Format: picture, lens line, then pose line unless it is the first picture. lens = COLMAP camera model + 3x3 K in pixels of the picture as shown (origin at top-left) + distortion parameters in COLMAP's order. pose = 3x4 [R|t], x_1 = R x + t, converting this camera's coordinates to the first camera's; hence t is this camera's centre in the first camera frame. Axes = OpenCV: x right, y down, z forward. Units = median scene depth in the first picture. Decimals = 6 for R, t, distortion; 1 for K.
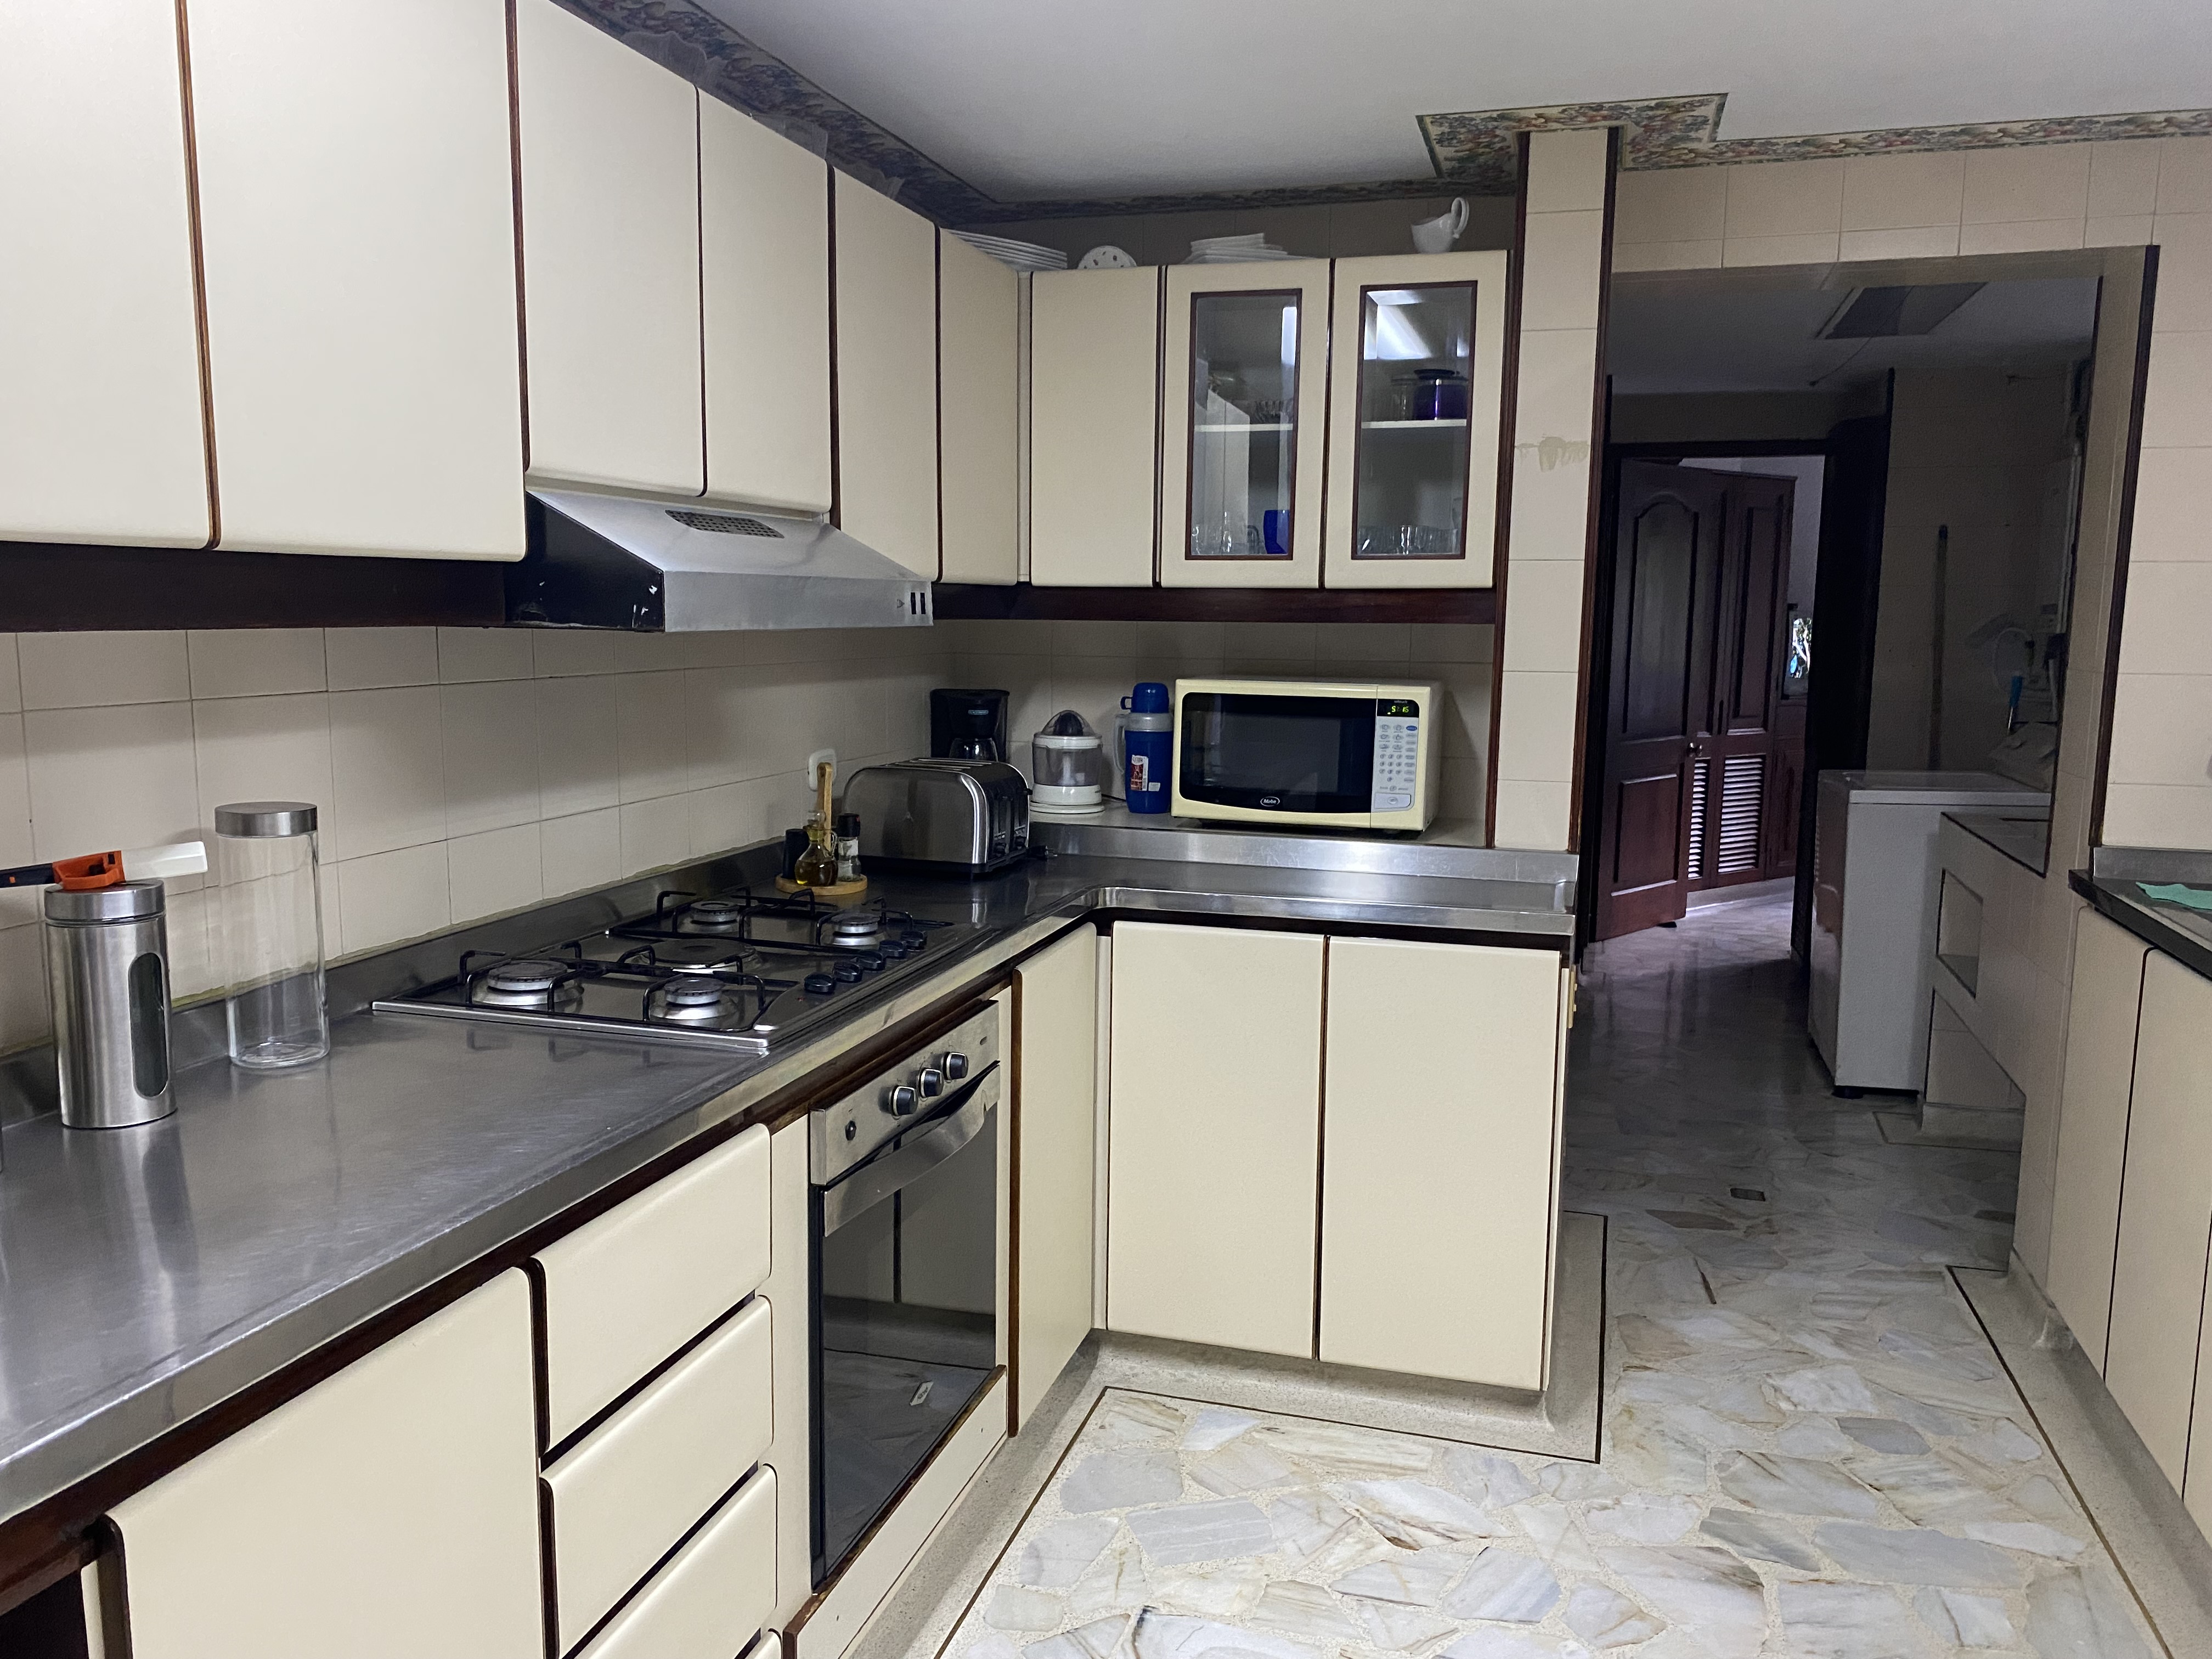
lens RADIAL K [[1691.9, 0, 1104.2], [0, 1691.9, 849.2], [0, 0, 1]] dist [0.052885, -0.059029]
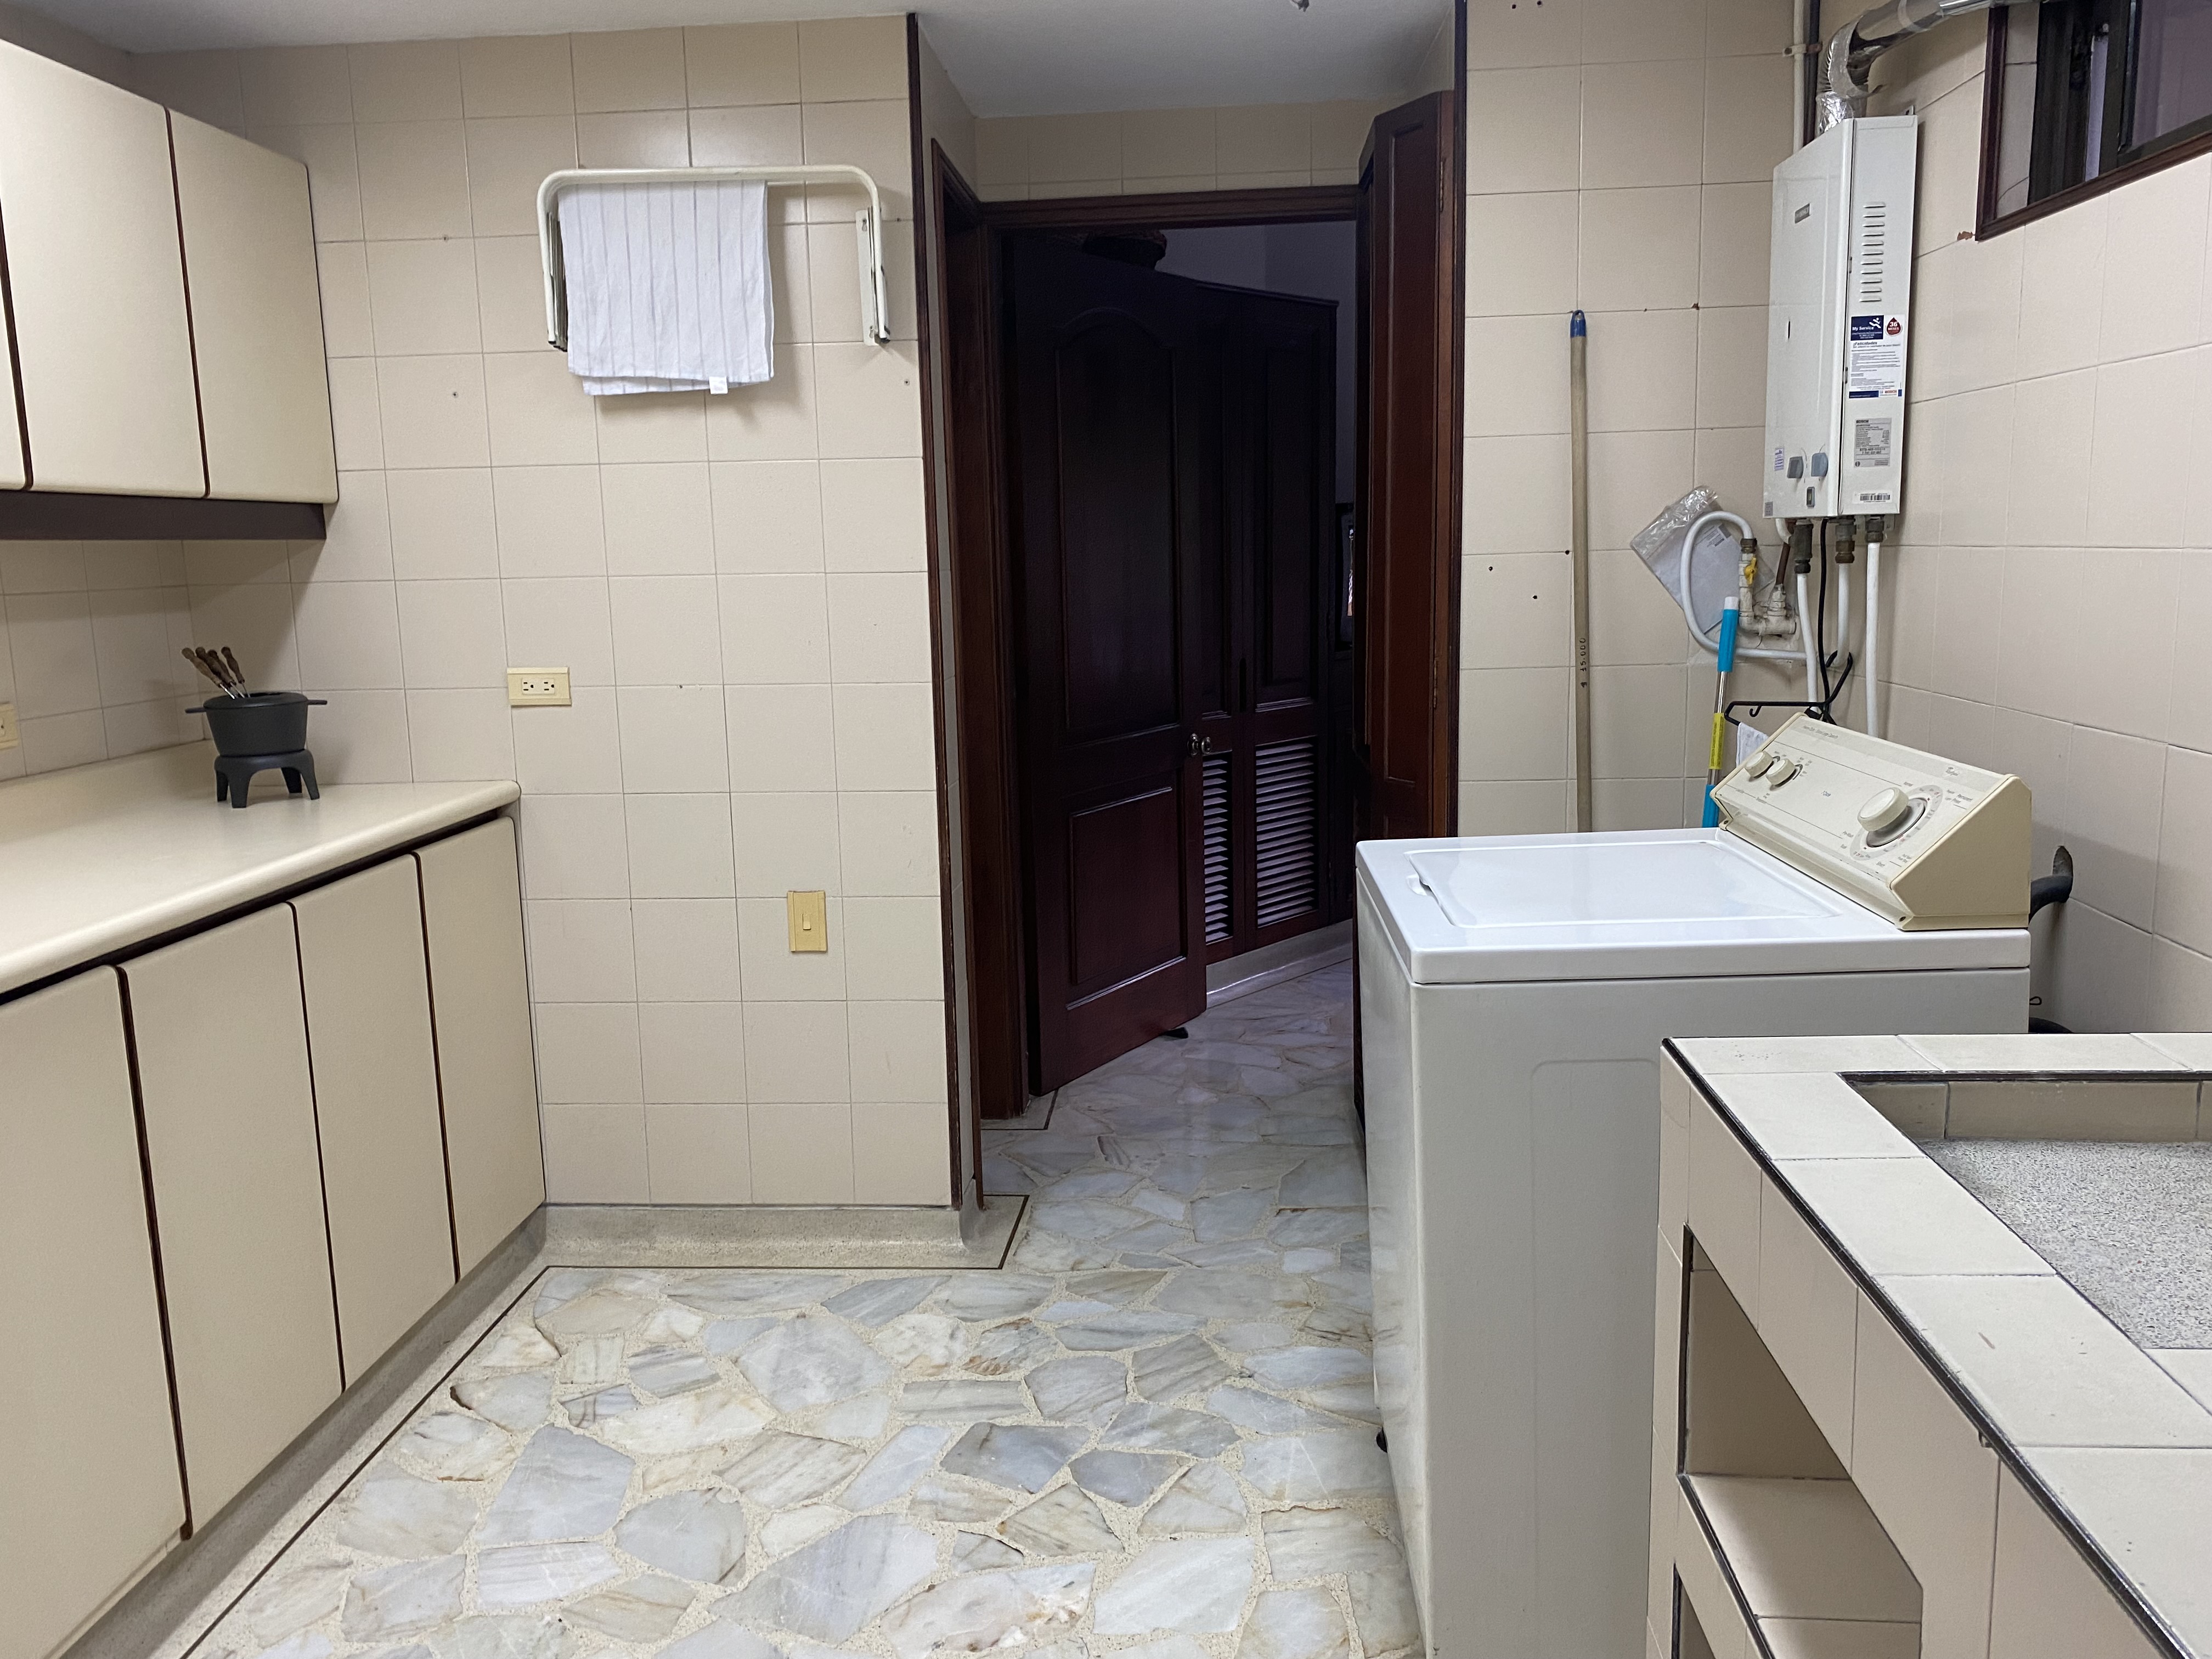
lens RADIAL K [[1691.9, 0, 1056.8], [0, 1691.9, 815.0], [0, 0, 1]] dist [0.052885, -0.059029]
pose [[0.981656, -0.067864, 0.178172, 0.453610], [0.065097, 0.997651, 0.021339, -0.117970], [-0.179201, -0.009349, 0.983768, 0.998179]]
